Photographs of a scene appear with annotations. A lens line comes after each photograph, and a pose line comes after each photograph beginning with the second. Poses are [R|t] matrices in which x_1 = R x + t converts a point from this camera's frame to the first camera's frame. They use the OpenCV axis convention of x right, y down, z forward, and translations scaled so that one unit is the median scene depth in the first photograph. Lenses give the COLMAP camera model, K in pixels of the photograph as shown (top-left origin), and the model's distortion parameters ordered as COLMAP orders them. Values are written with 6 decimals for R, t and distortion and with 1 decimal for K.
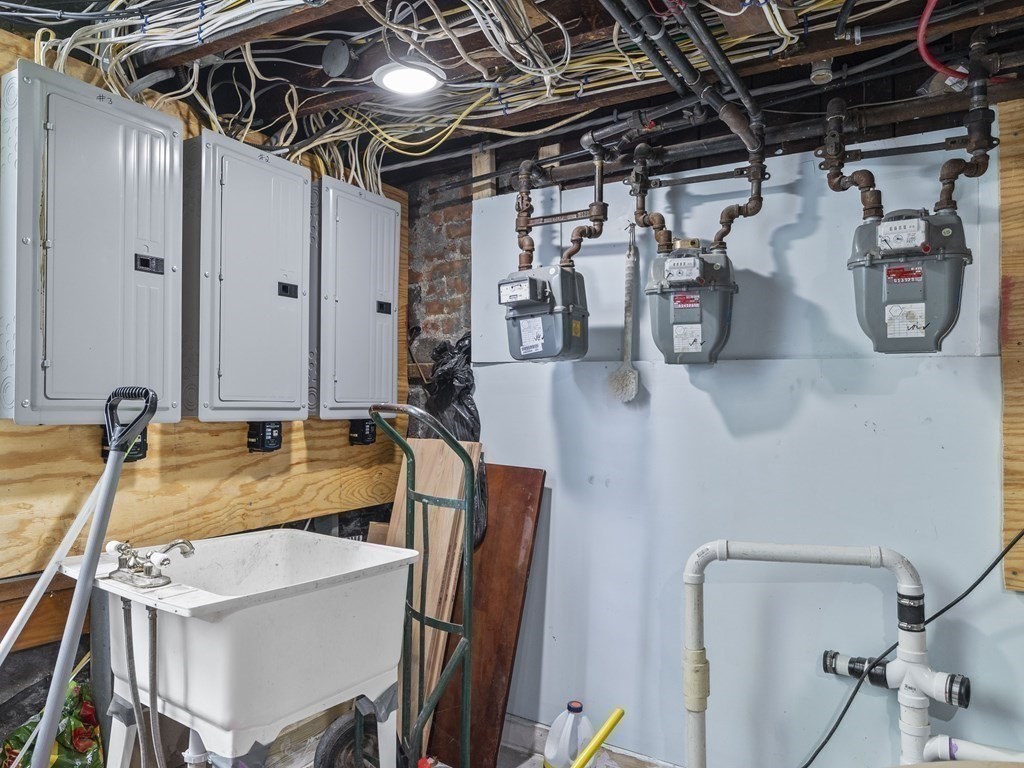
lens RADIAL K [[705.9, 0, 512.0], [0, 705.9, 384.0], [0, 0, 1]] dist [0.002582, -0.000553]
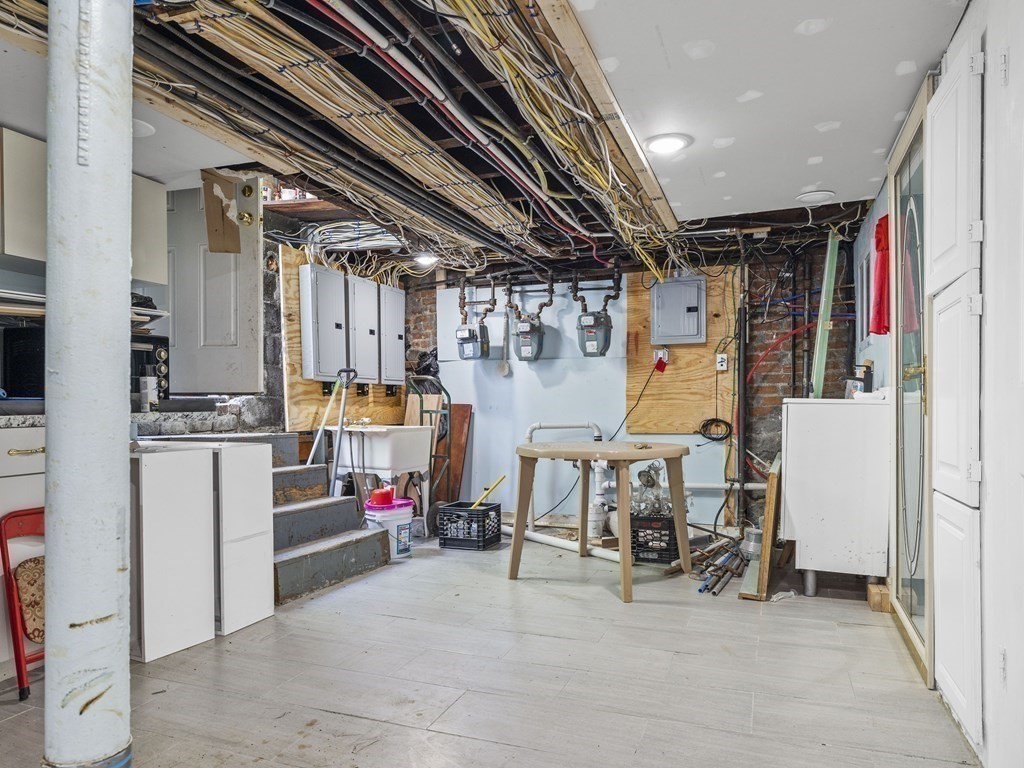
lens RADIAL K [[705.9, 0, 512.0], [0, 705.9, 384.0], [0, 0, 1]] dist [0.002582, -0.000553]
pose [[0.983771, -0.009784, 0.179162, -0.273137], [0.009660, 0.999952, 0.001559, 0.051955], [-0.179169, 0.000197, 0.983818, -1.542941]]
